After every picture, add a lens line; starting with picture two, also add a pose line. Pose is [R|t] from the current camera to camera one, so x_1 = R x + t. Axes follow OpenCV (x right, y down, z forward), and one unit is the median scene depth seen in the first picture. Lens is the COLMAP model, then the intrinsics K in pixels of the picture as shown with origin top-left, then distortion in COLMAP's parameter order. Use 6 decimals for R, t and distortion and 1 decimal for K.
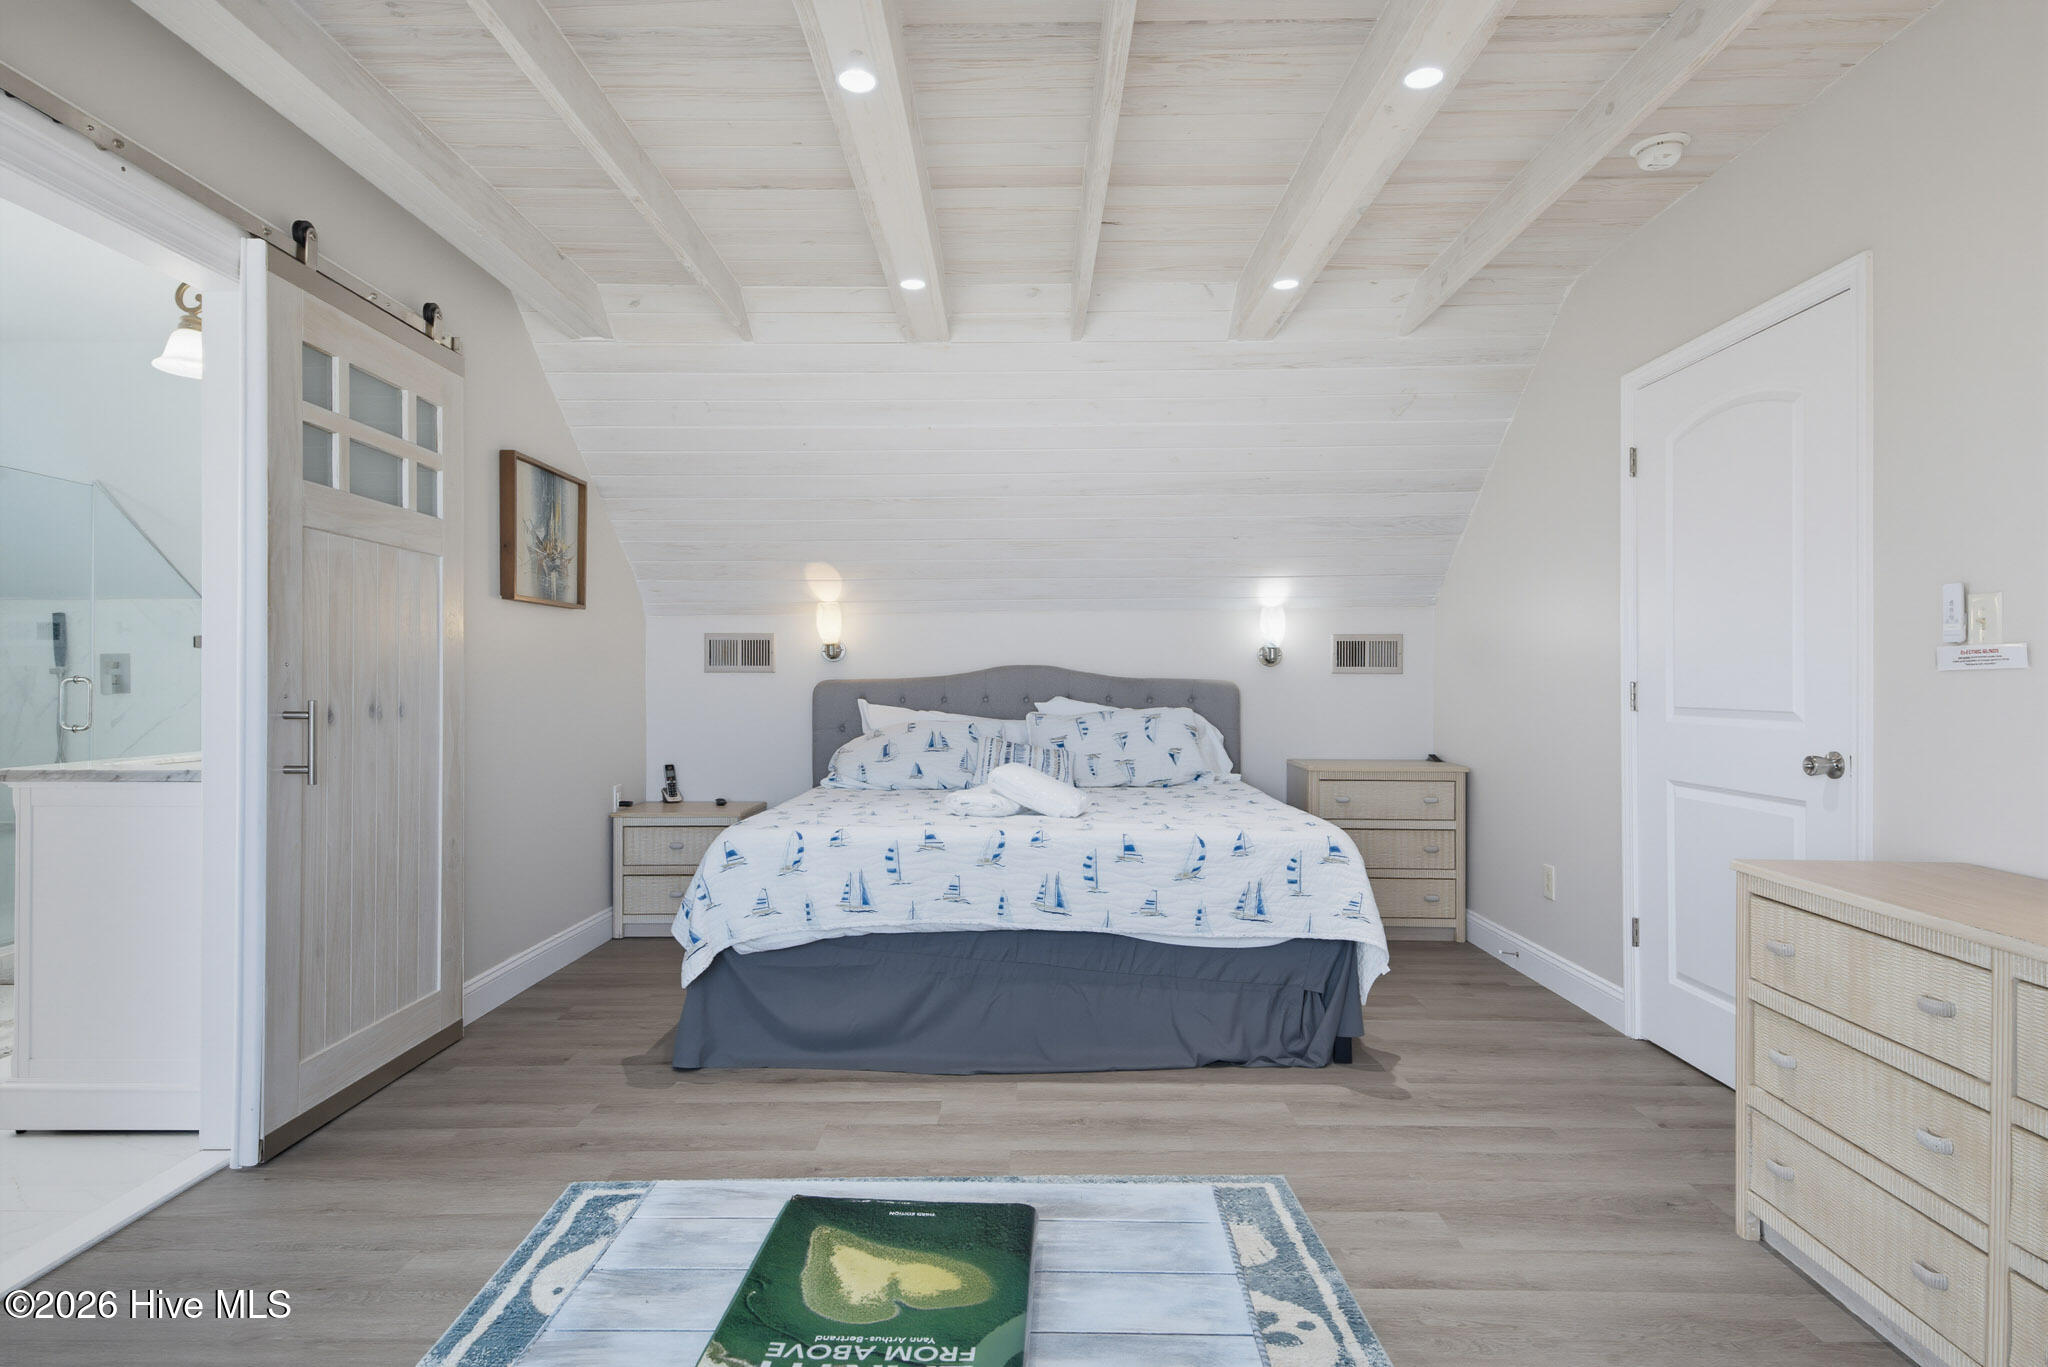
lens RADIAL K [[1077.4, 0, 1024.0], [0, 1077.4, 683.5], [0, 0, 1]] dist [-0.003251, -0.000721]
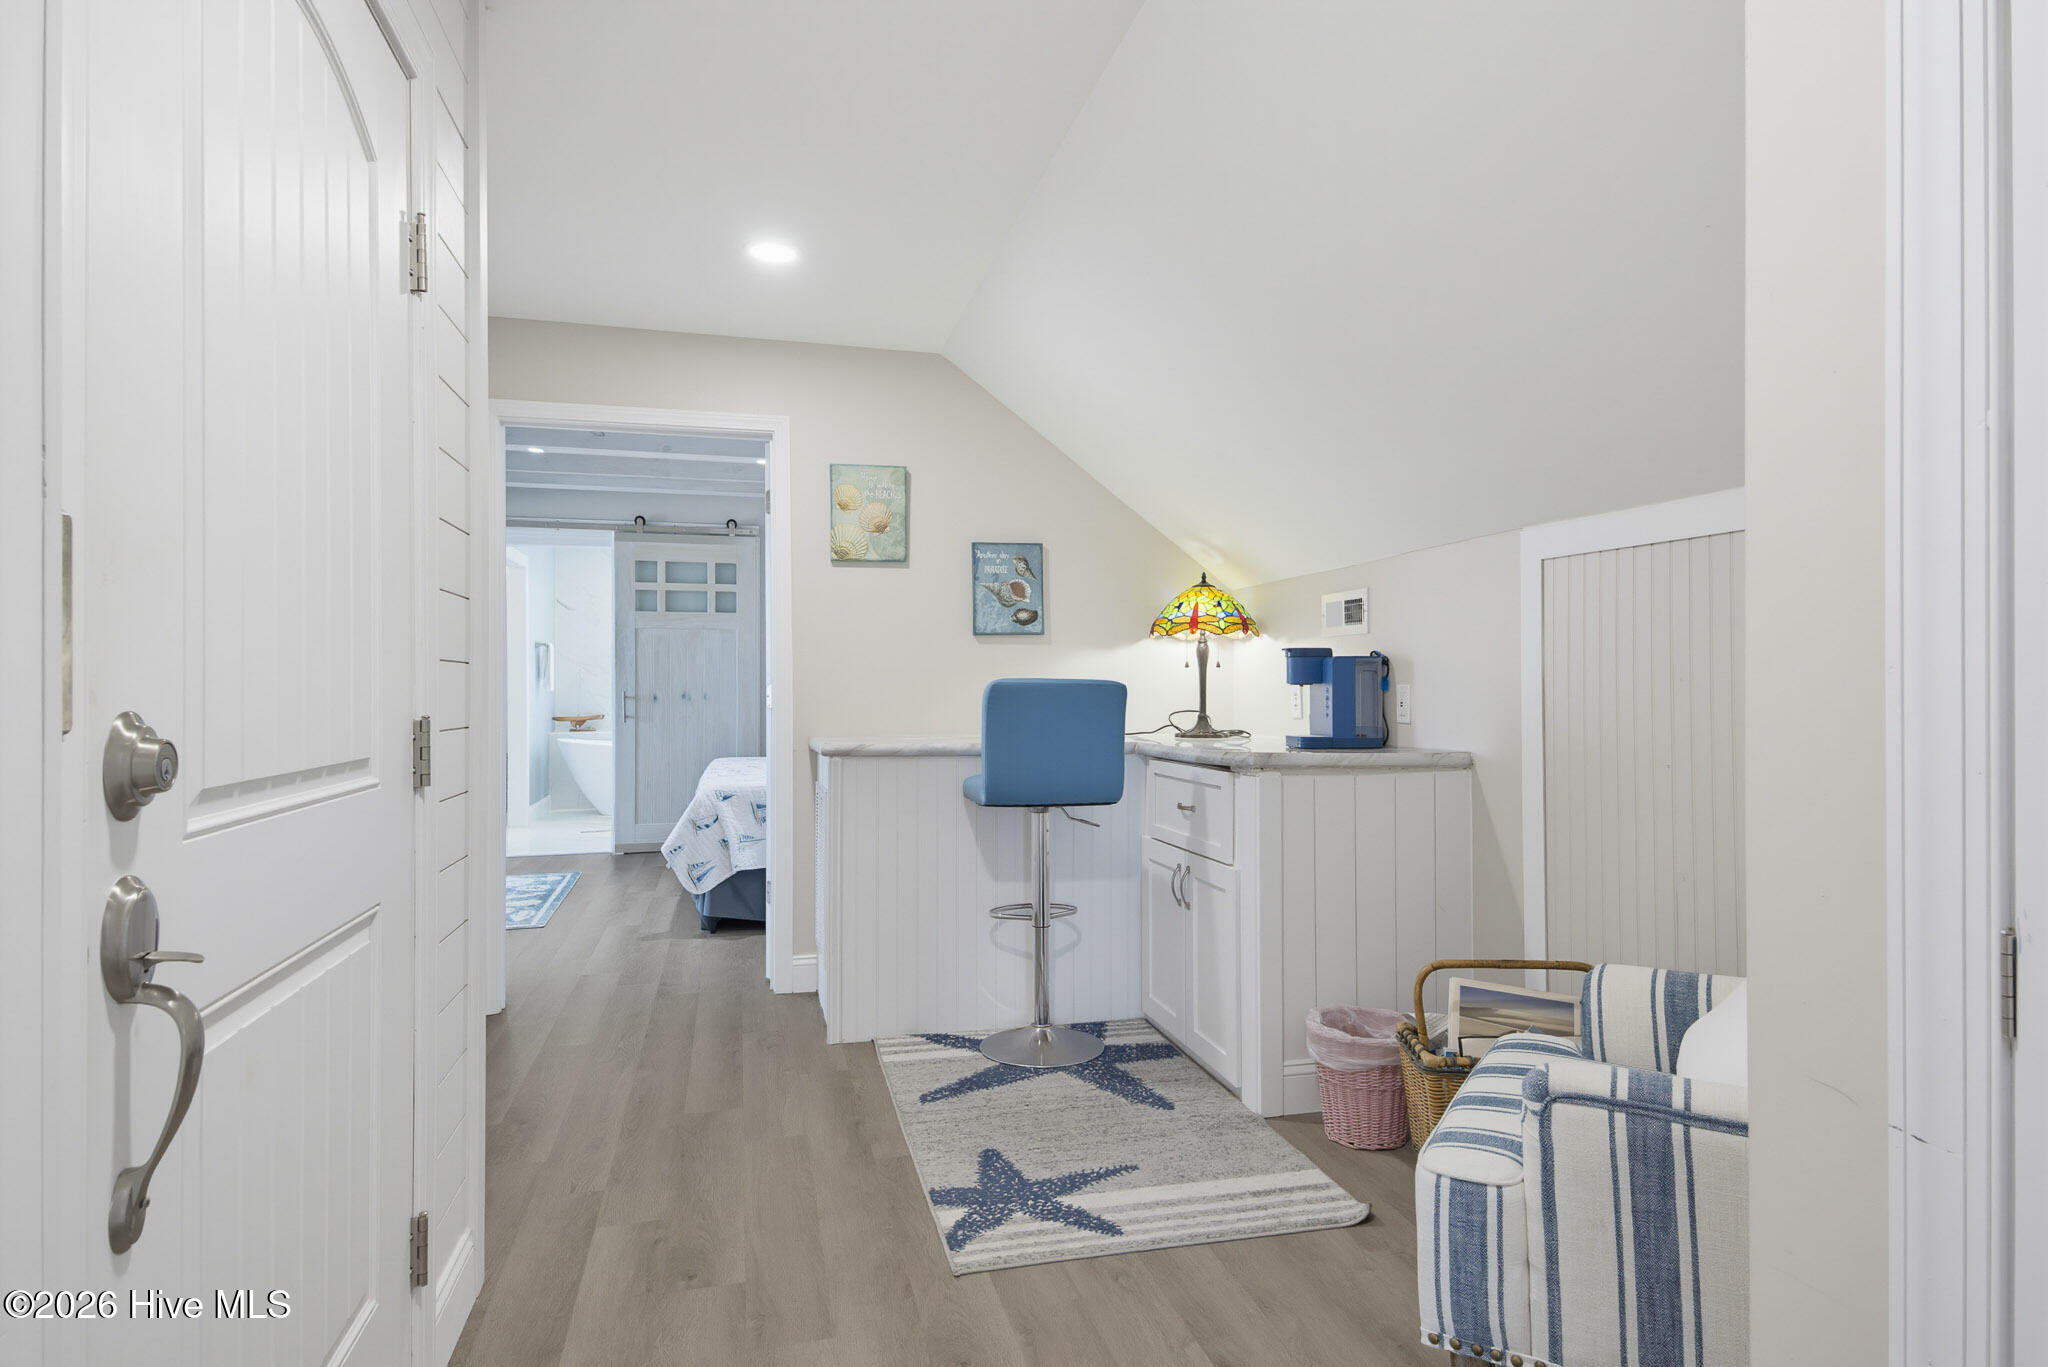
lens RADIAL K [[1151.2, 0, 1045.2], [0, 1151.2, 682.0], [0, 0, 1]] dist [0.001987, -0.000583]
pose [[0.276544, 0.000970, -0.961001, 2.365628], [0.000600, 0.999999, 0.001182, -0.012228], [0.961001, -0.000903, 0.276543, 1.158098]]
